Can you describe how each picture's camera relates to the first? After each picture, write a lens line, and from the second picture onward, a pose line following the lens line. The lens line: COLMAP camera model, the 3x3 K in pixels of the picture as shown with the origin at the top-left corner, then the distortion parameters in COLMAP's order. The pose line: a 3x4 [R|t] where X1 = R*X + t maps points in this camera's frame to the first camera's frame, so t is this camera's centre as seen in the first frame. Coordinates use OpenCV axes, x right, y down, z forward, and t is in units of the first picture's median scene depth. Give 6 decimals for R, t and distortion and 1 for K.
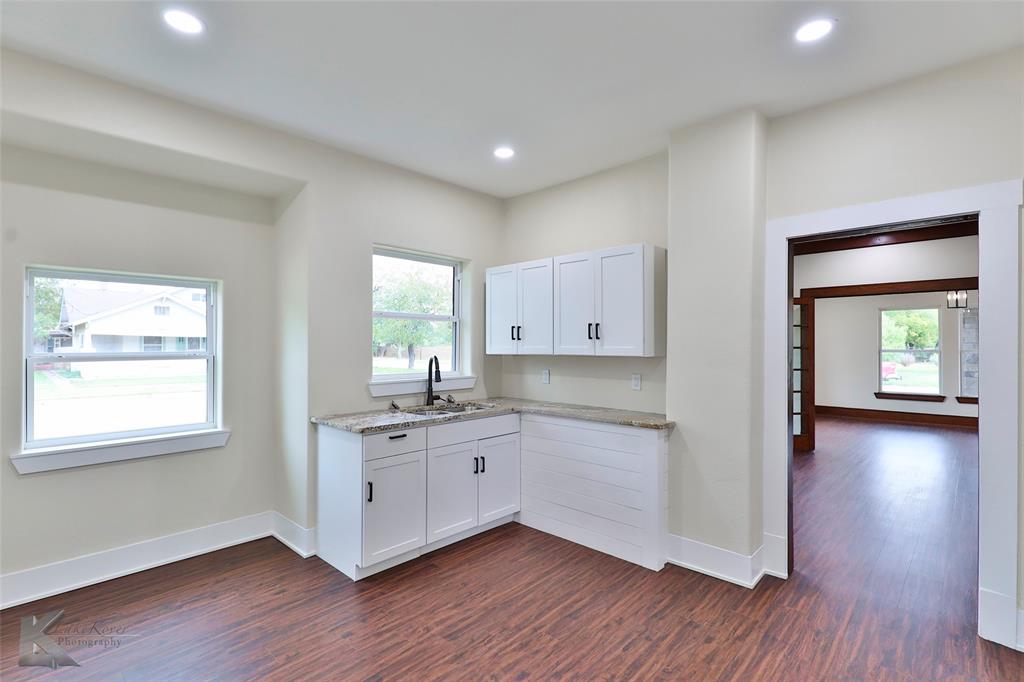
lens RADIAL K [[509.5, 0, 506.8], [0, 509.5, 340.5], [0, 0, 1]] dist [0.016720, -0.006954]
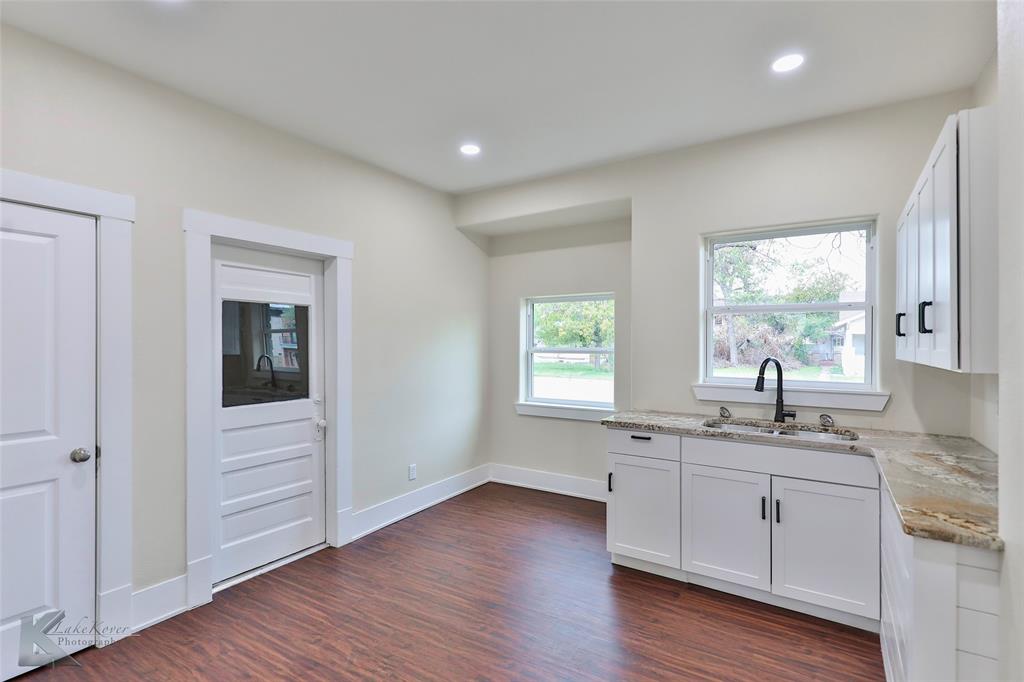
lens RADIAL K [[509.5, 0, 510.0], [0, 509.5, 346.5], [0, 0, 1]] dist [0.016720, -0.006954]
pose [[0.152982, 0.008746, -0.988190, 0.638113], [-0.001091, 0.999962, 0.008681, 0.006348], [0.988228, -0.000250, 0.152986, 0.548205]]
